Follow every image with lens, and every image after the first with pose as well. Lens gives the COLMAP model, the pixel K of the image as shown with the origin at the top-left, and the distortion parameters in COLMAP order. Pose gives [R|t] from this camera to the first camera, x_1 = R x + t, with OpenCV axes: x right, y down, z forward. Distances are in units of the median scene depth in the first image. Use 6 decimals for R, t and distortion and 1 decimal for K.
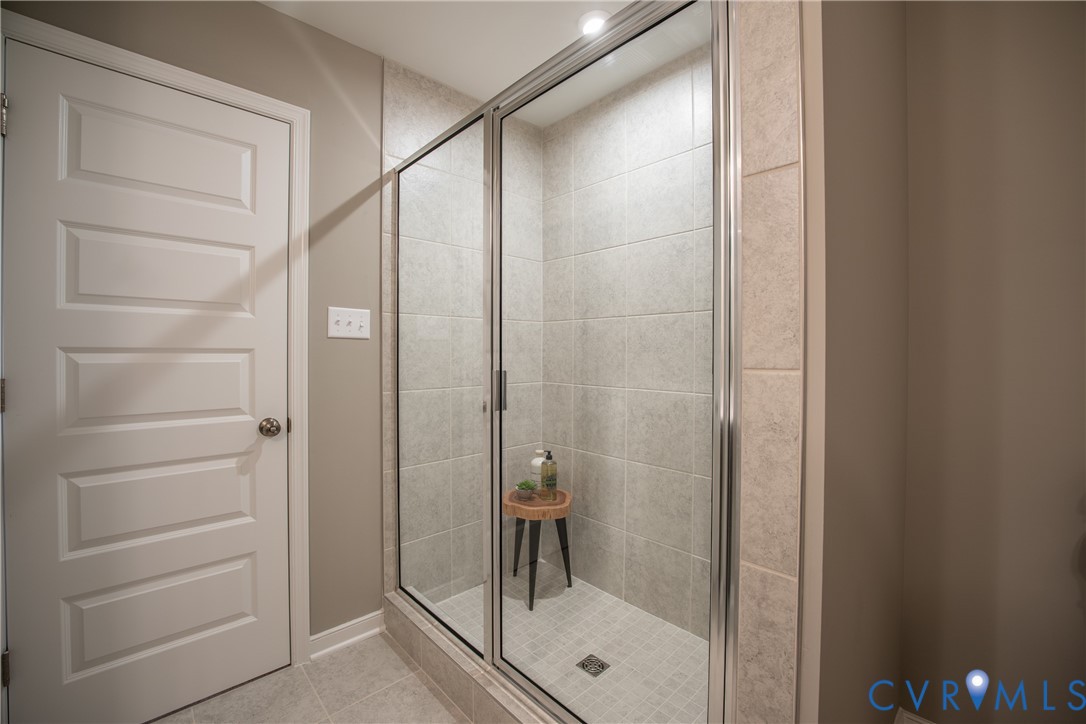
lens RADIAL K [[451.4, 0, 540.8], [0, 451.4, 356.2], [0, 0, 1]] dist [-0.023105, 0.000045]
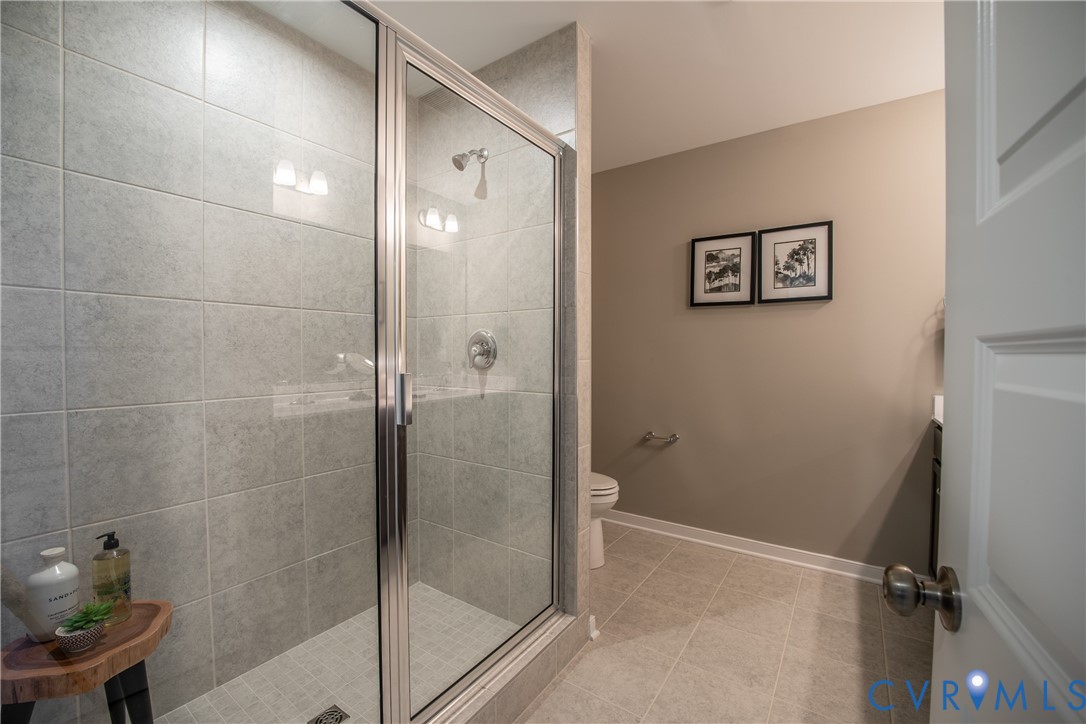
lens RADIAL K [[440.6, 0, 543.0], [0, 440.6, 362.0], [0, 0, 1]] dist [-0.025671, -0.000074]
pose [[-0.218234, -0.021874, 0.975651, -0.621243], [0.004707, 0.999714, 0.023466, -0.004647], [-0.975885, 0.009713, -0.218069, 0.636409]]
